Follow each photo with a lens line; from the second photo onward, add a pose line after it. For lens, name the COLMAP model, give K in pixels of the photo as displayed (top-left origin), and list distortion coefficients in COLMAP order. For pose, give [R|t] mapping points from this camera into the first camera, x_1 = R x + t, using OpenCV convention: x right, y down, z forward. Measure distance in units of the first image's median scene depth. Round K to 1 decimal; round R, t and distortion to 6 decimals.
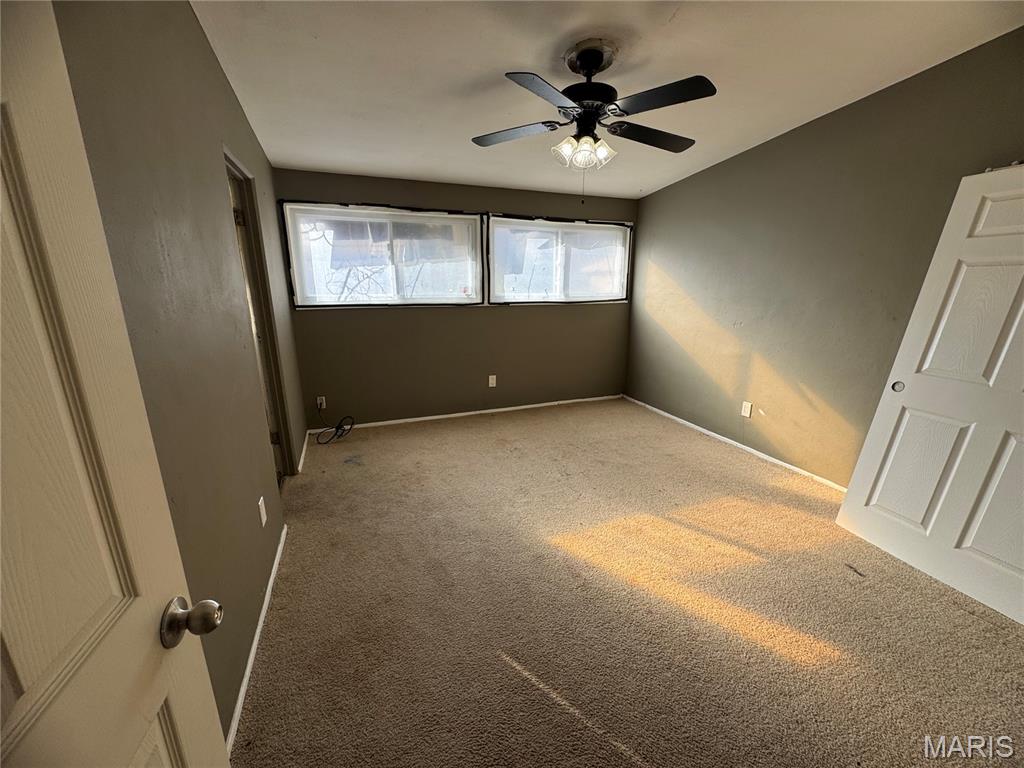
lens RADIAL K [[411.0, 0, 516.0], [0, 411.0, 379.9], [0, 0, 1]] dist [-0.000748, 0.000457]
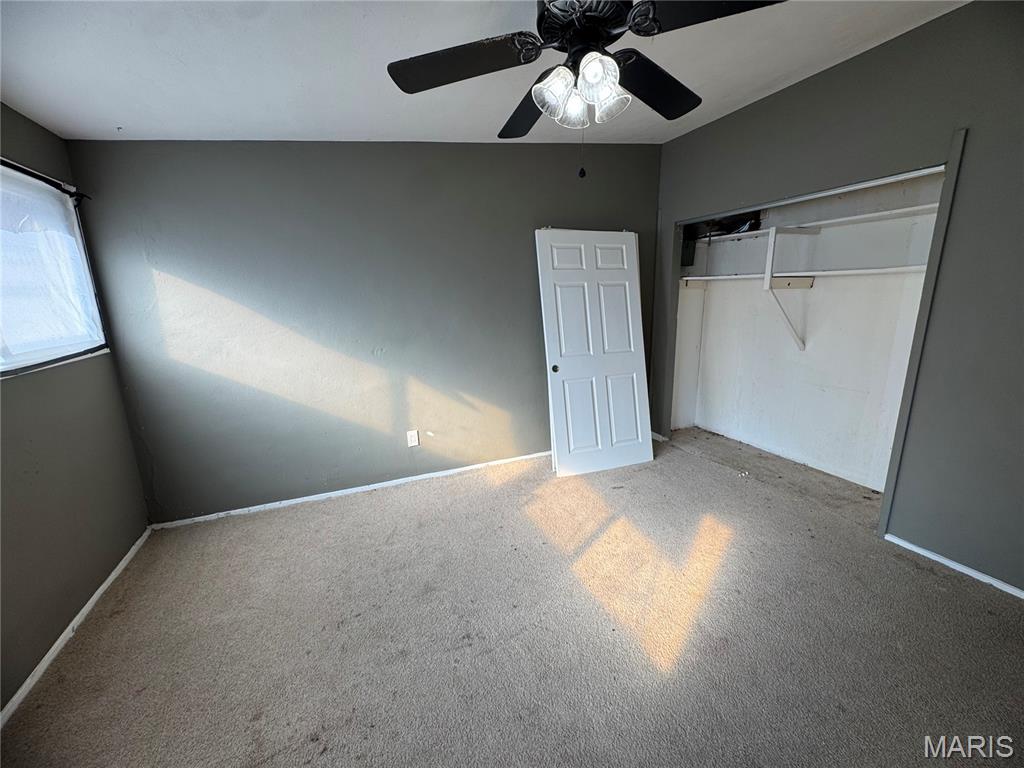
lens RADIAL K [[411.0, 0, 509.7], [0, 411.0, 382.8], [0, 0, 1]] dist [-0.000748, 0.000457]
pose [[-0.034718, -0.212720, 0.976496, -0.336316], [0.256422, 0.942480, 0.214427, -0.197513], [-0.965941, 0.257840, 0.021825, 0.778601]]
